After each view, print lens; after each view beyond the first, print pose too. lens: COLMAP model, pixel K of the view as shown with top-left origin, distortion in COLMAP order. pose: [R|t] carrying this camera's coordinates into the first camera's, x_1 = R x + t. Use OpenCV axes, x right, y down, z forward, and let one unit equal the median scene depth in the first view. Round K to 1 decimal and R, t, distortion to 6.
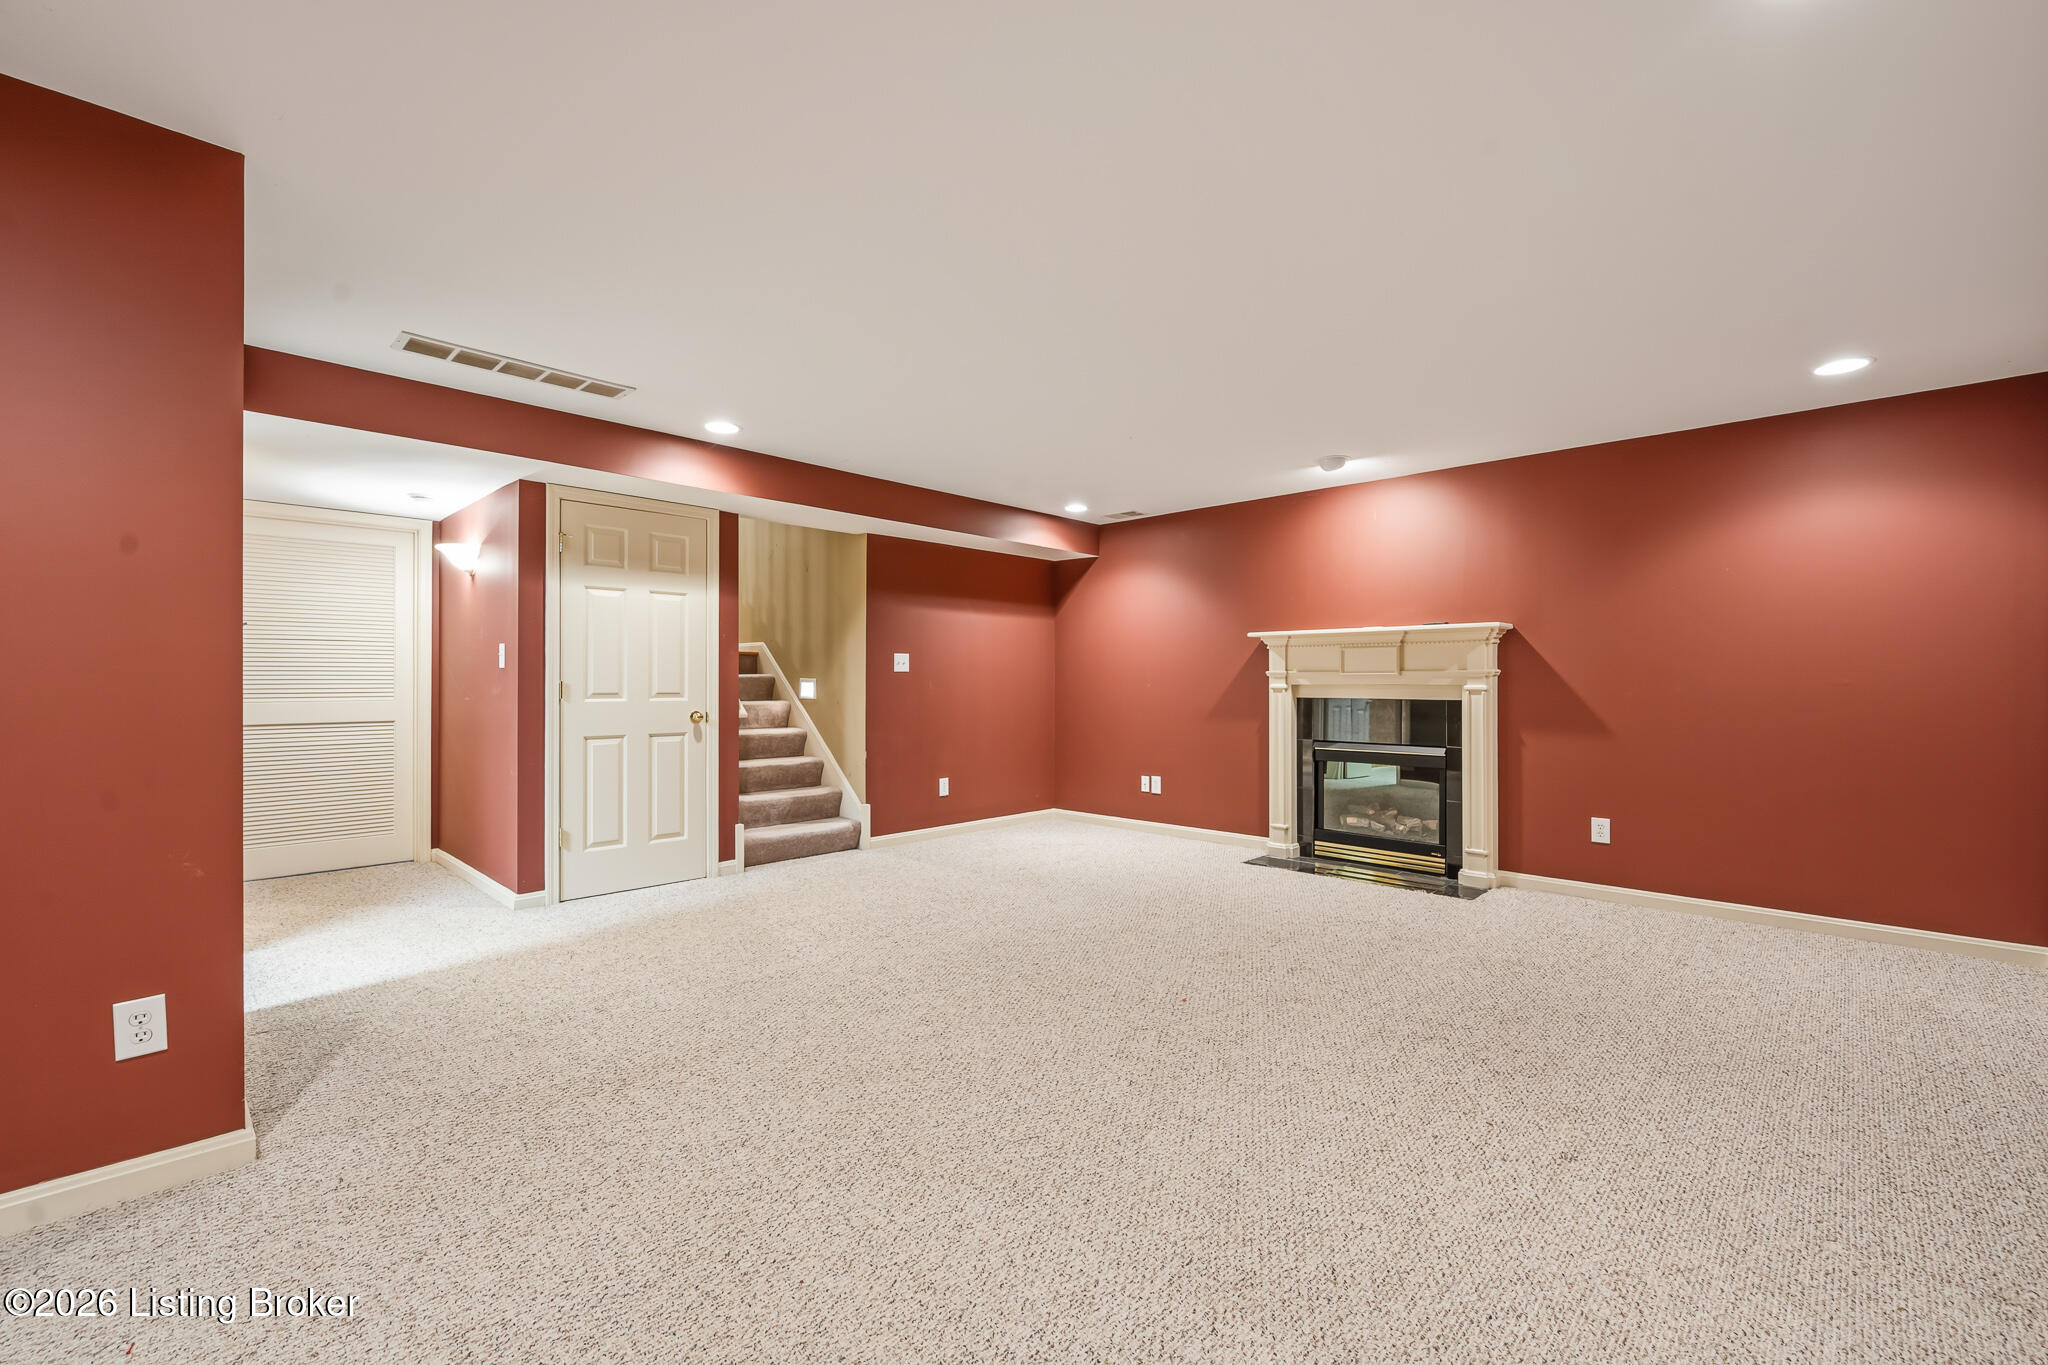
lens RADIAL K [[863.2, 0, 1016.0], [0, 863.2, 681.3], [0, 0, 1]] dist [-0.000328, -0.000328]
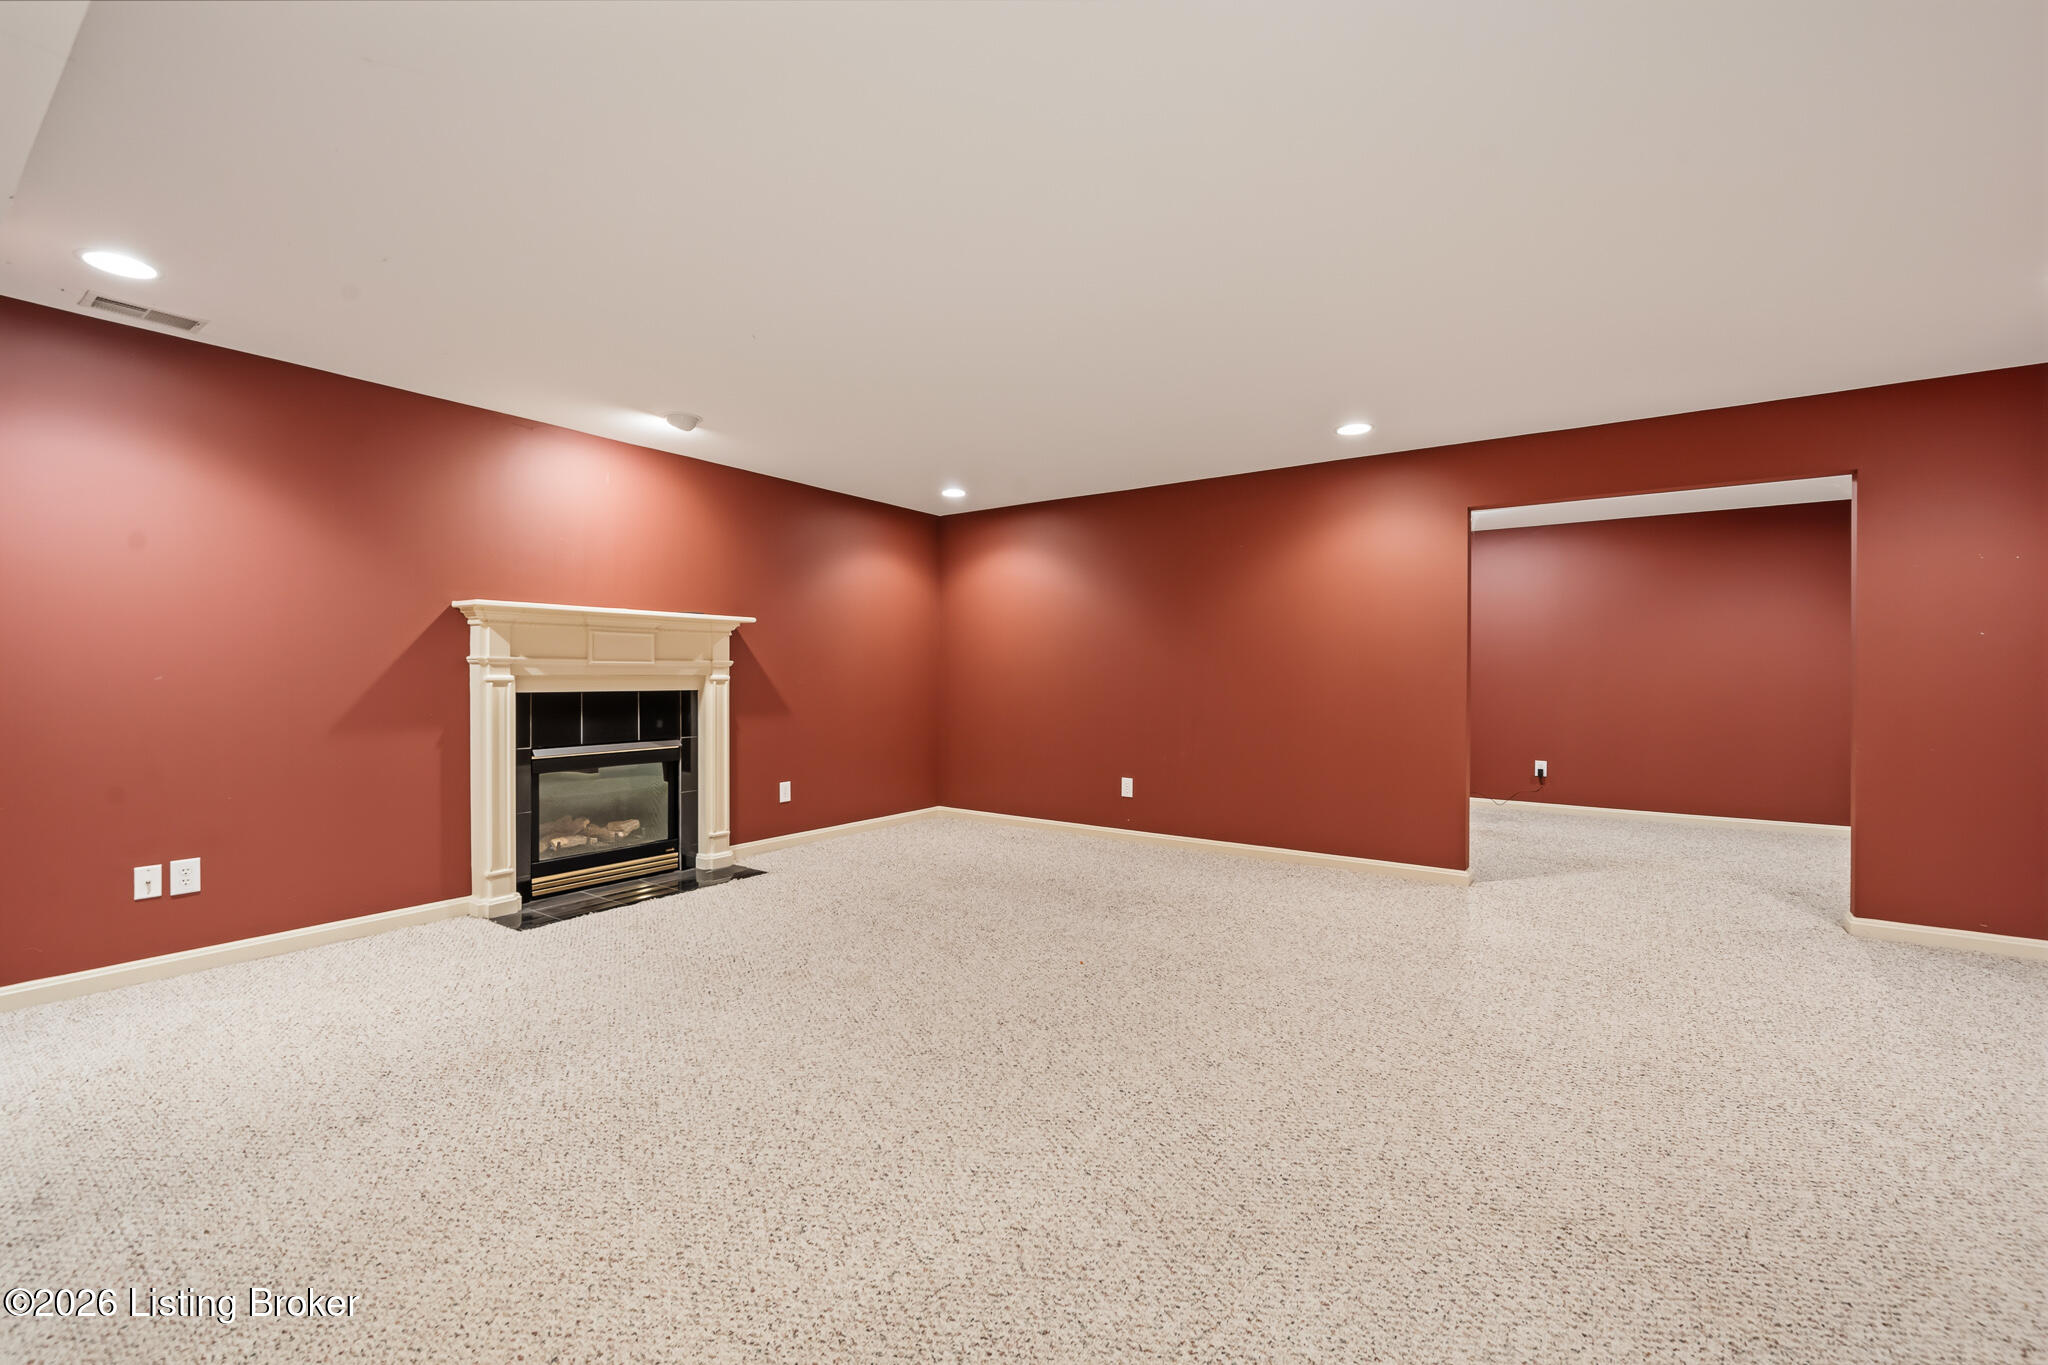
lens RADIAL K [[863.2, 0, 1025.7], [0, 863.2, 667.9], [0, 0, 1]] dist [-0.000328, -0.000328]
pose [[-0.182820, 0.007099, 0.983121, -0.543415], [-0.002158, 0.999969, -0.007622, 0.002410], [-0.983144, -0.003515, -0.182799, 0.792335]]
